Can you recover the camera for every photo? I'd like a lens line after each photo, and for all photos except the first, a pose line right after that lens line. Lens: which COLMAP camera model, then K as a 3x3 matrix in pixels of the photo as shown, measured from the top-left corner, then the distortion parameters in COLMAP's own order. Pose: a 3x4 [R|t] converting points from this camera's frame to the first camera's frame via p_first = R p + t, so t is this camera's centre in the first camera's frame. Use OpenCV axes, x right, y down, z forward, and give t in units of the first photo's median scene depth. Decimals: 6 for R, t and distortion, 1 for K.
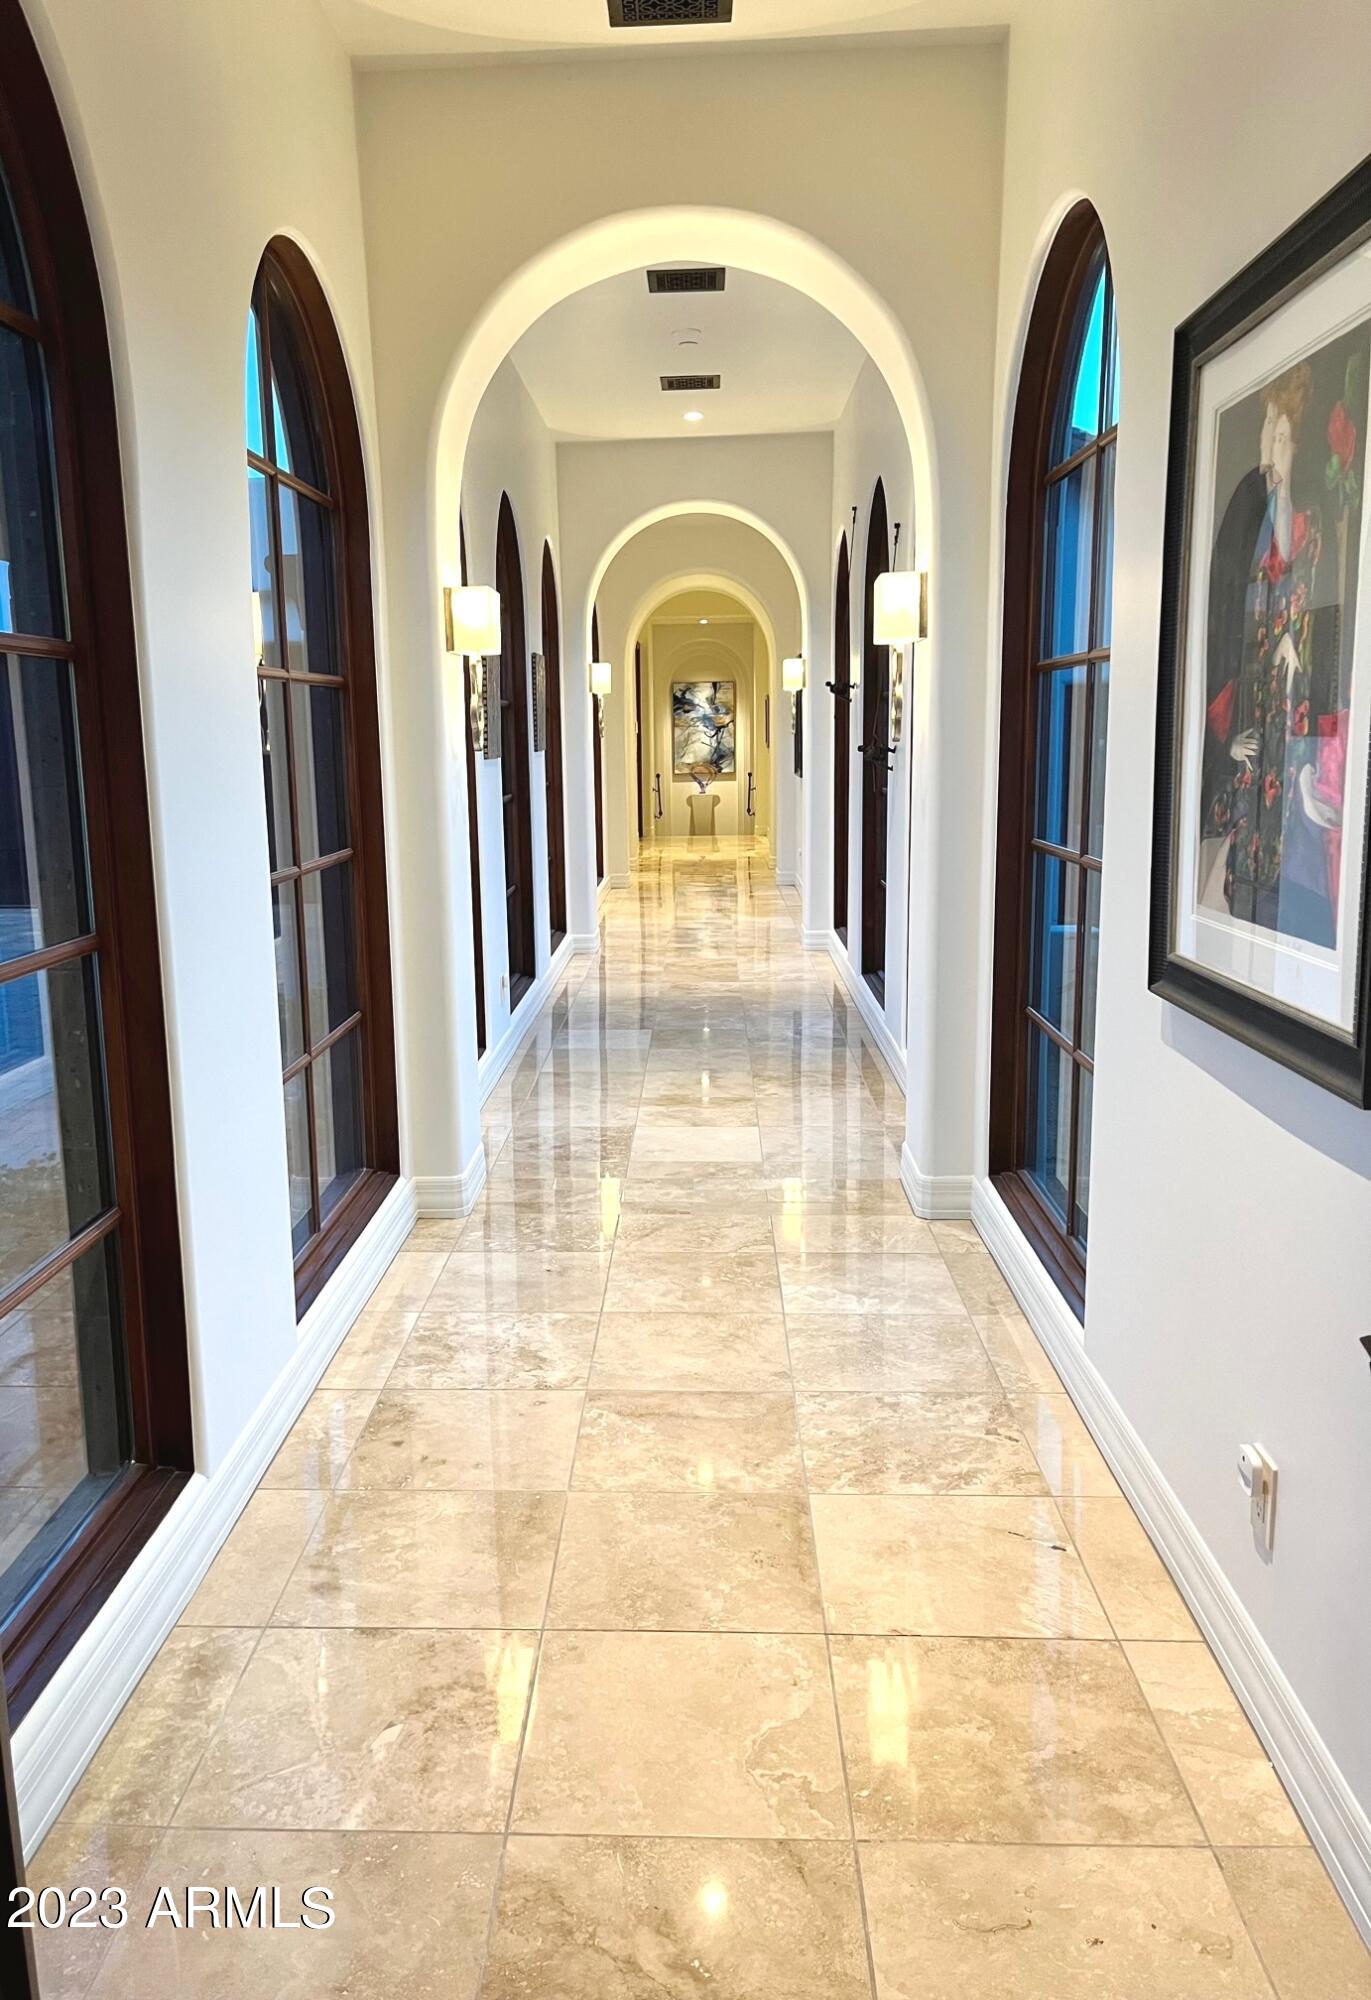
lens RADIAL K [[1536.6, 0, 627.4], [0, 1536.6, 1009.3], [0, 0, 1]] dist [0.051254, -0.005033]
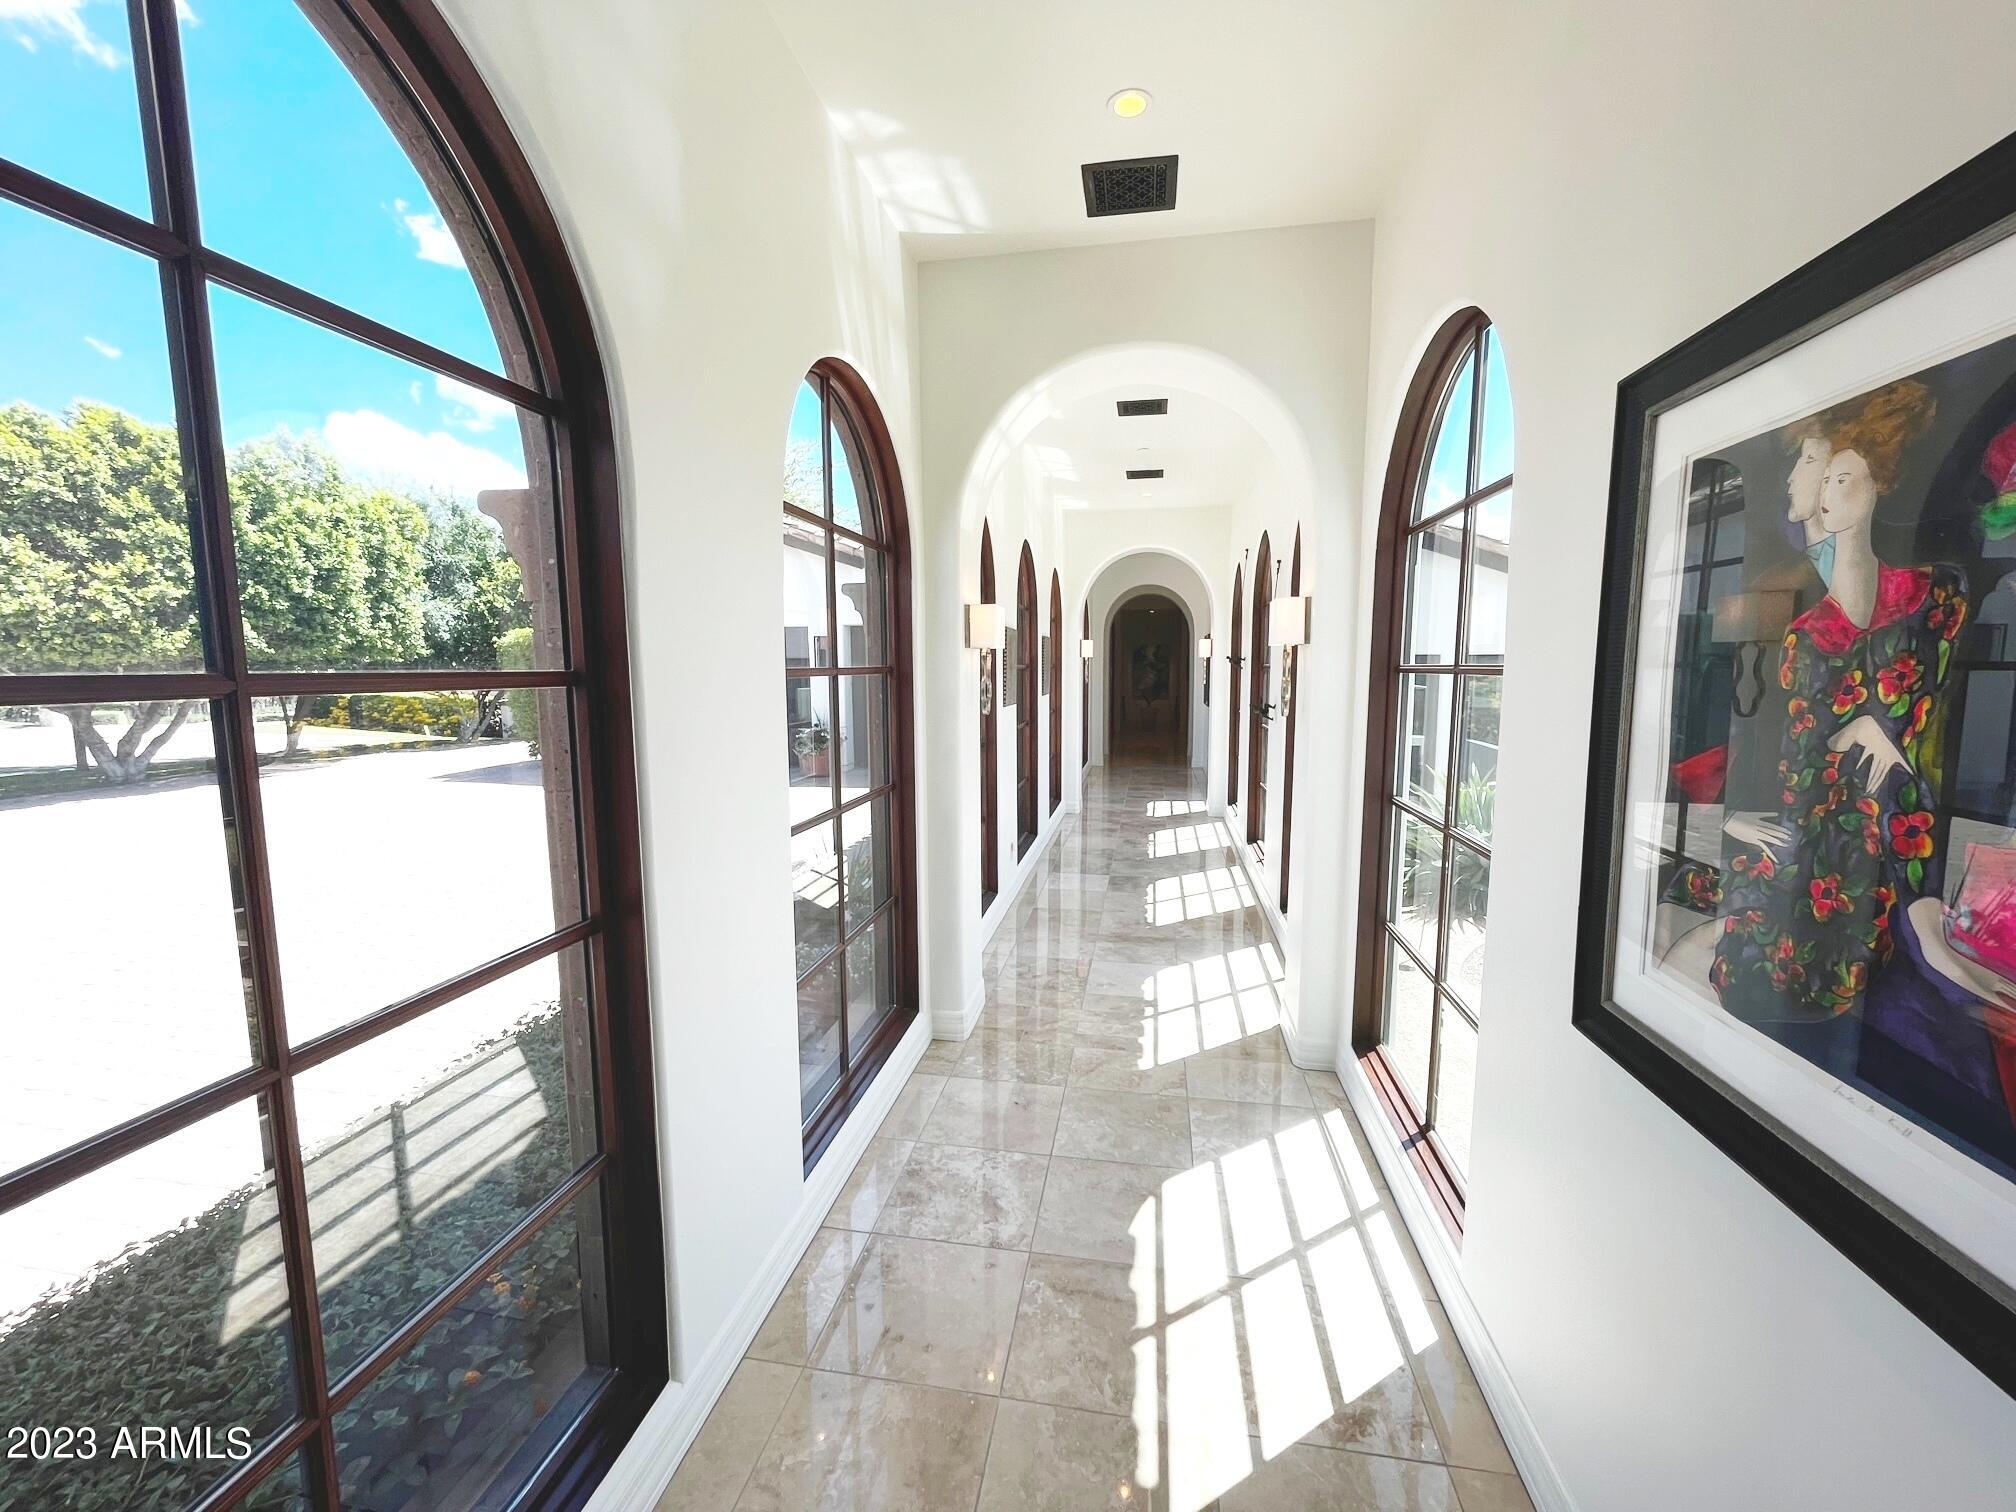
lens RADIAL K [[811.7, 0, 1016.7], [0, 811.7, 758.1], [0, 0, 1]] dist [0.001637, 0.000081]
pose [[0.993144, 0.028993, -0.113246, 0.023866], [-0.035821, 0.997631, -0.058731, -0.103786], [0.111274, 0.062385, 0.991830, 0.311482]]
